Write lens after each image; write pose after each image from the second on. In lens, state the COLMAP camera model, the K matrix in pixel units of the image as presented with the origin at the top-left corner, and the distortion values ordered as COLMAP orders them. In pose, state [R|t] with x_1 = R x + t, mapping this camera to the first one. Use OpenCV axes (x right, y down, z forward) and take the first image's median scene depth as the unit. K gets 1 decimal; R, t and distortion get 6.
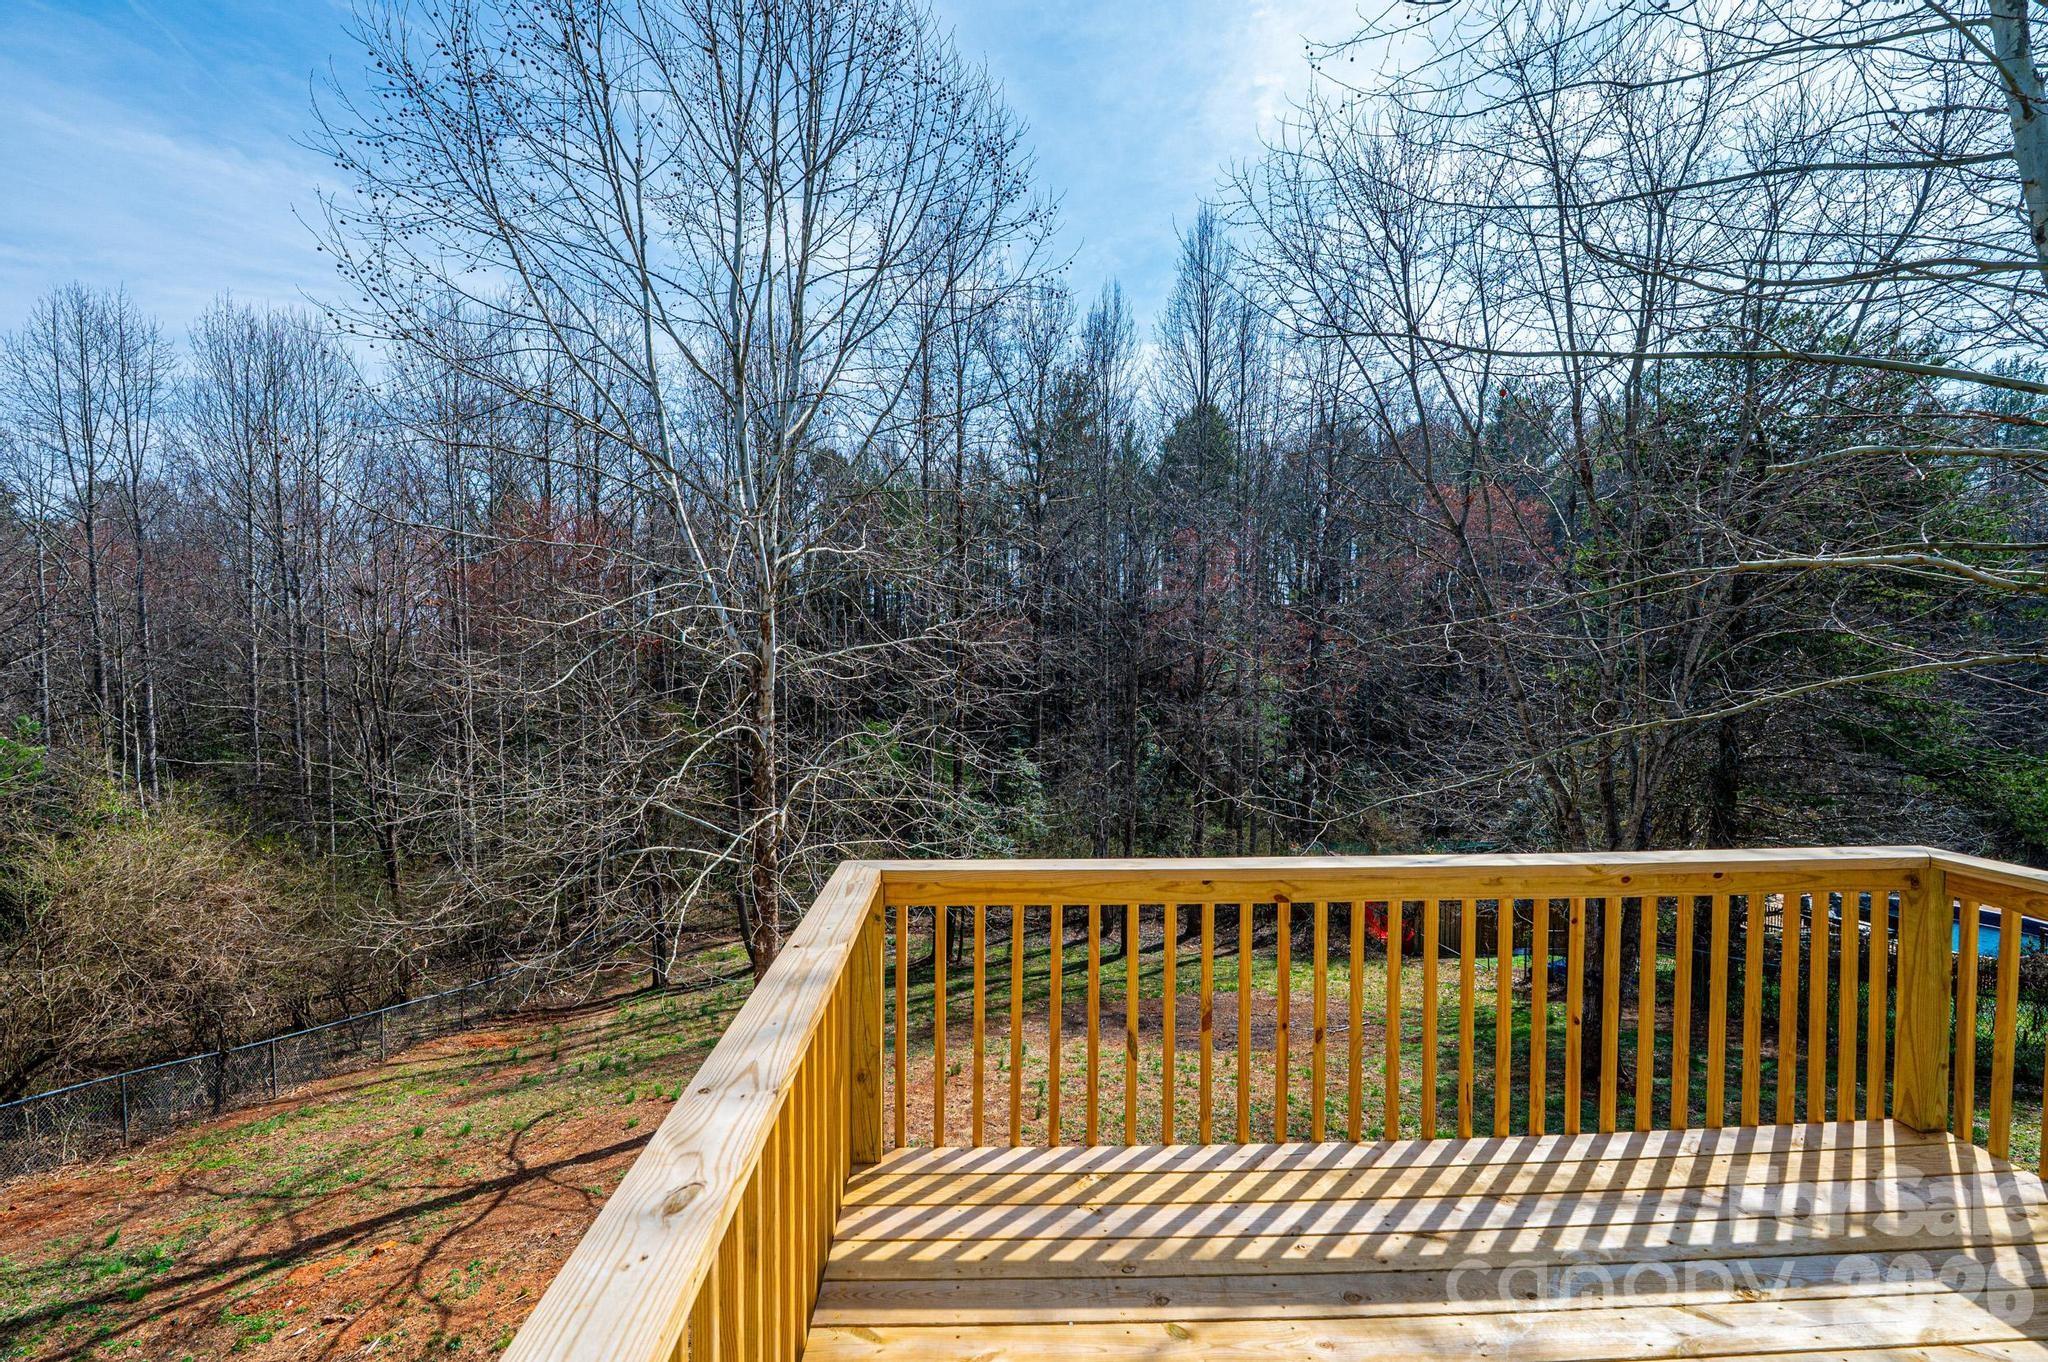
lens RADIAL K [[825.6, 0, 1024.7], [0, 825.6, 676.8], [0, 0, 1]] dist [-0.000339, 0.000083]
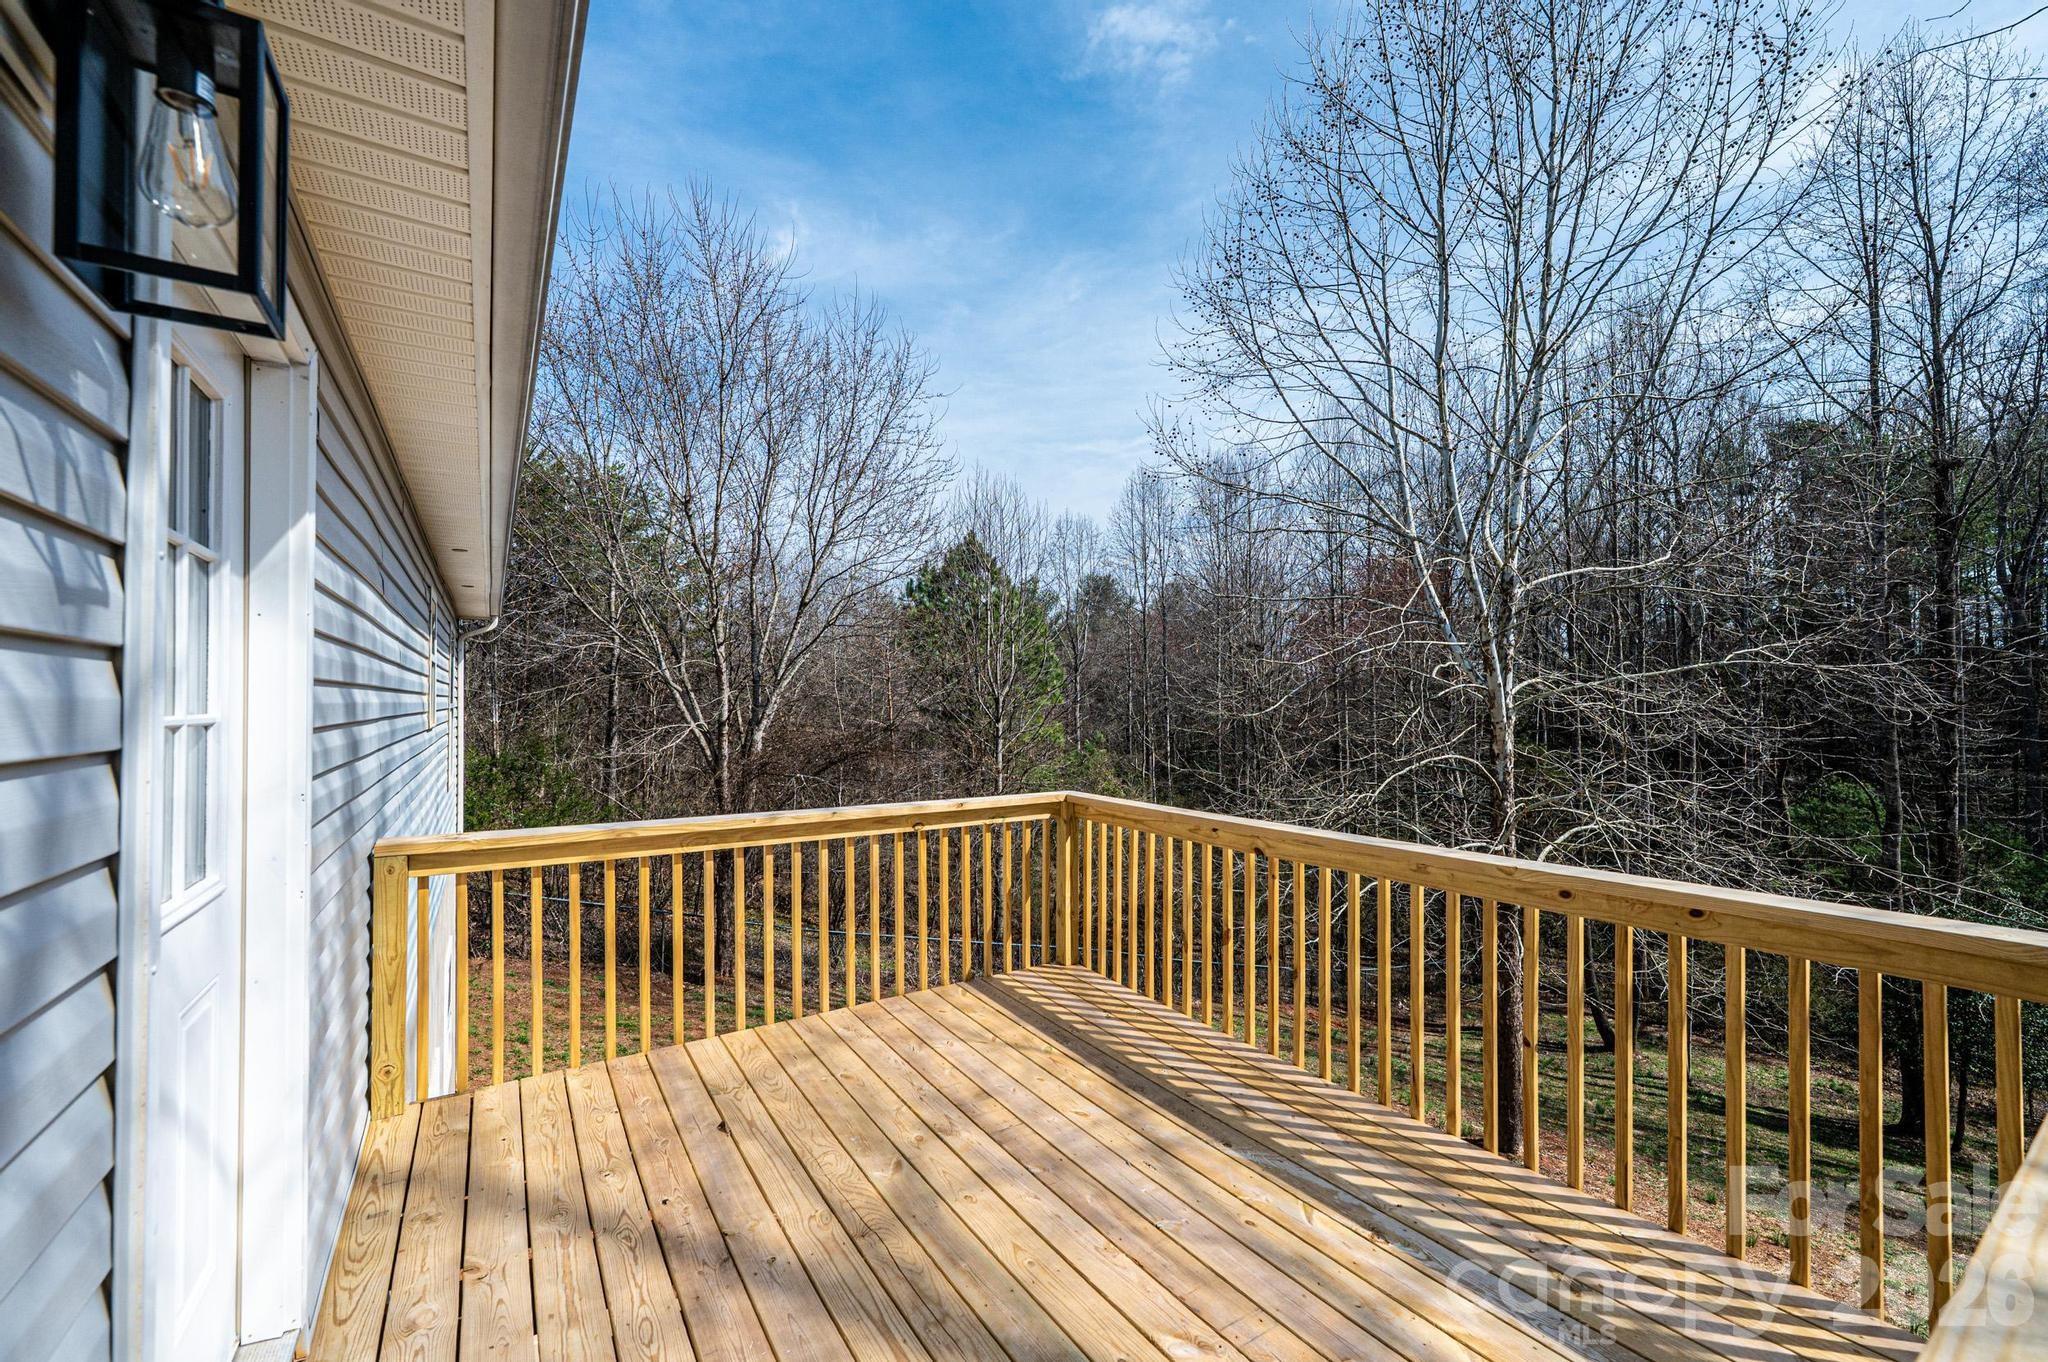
lens RADIAL K [[825.6, 0, 1040.8], [0, 825.6, 691.9], [0, 0, 1]] dist [-0.000339, 0.000083]
pose [[0.517093, -0.014170, -0.855812, 1.334862], [-0.007254, 0.999754, -0.020936, 0.035434], [0.855899, 0.017034, 0.516863, 0.025321]]
